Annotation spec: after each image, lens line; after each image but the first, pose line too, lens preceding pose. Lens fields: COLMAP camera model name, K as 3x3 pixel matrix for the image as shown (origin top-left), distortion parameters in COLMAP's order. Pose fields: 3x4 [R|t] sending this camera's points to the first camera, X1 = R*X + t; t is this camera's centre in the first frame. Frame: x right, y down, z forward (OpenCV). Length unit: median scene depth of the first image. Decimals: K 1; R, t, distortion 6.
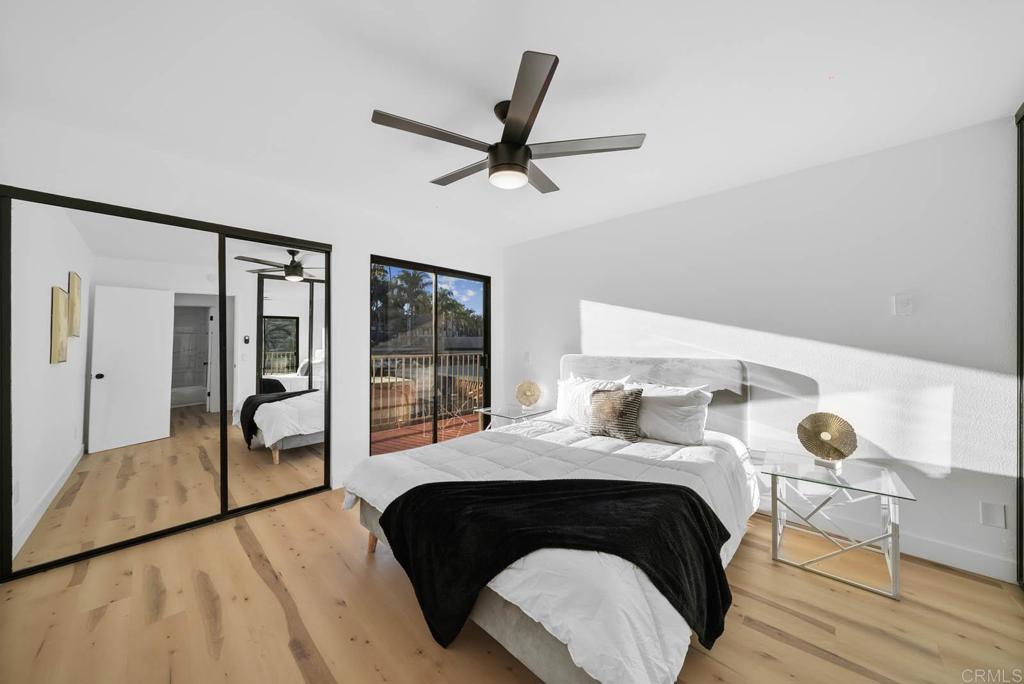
lens RADIAL K [[355.2, 0, 503.4], [0, 355.2, 337.4], [0, 0, 1]] dist [-0.004300, -0.000029]
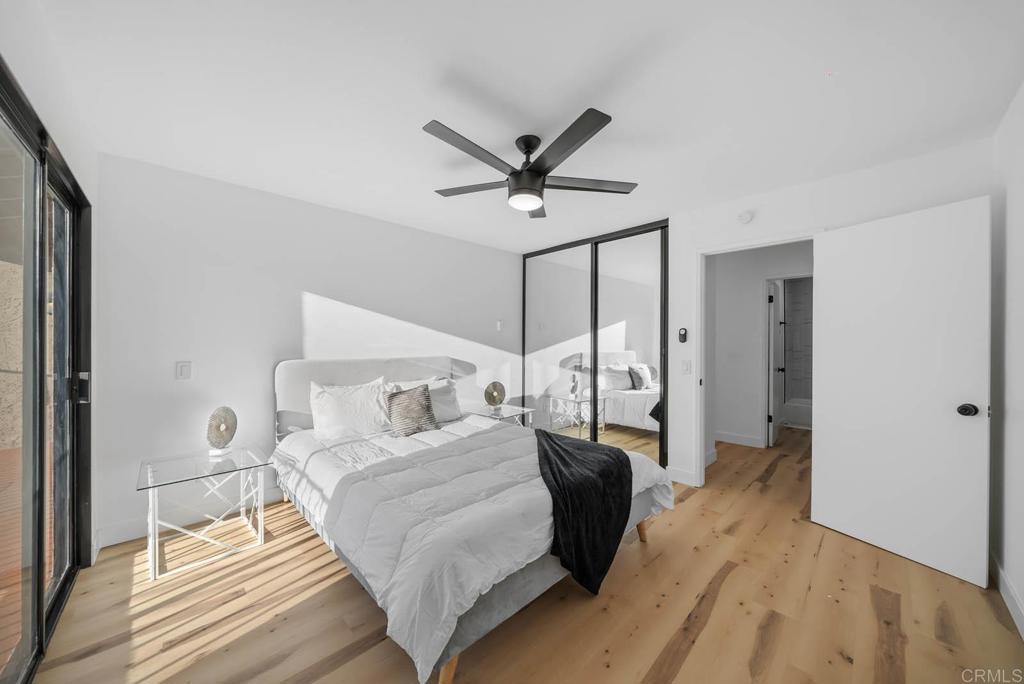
lens RADIAL K [[351.7, 0, 504.9], [0, 351.7, 339.2], [0, 0, 1]] dist [-0.002841, -0.000003]
pose [[0.041787, 0.013258, 0.999039, -0.861663], [-0.005434, 0.999900, -0.013042, 0.014969], [-0.999112, -0.004884, 0.041855, 0.807158]]
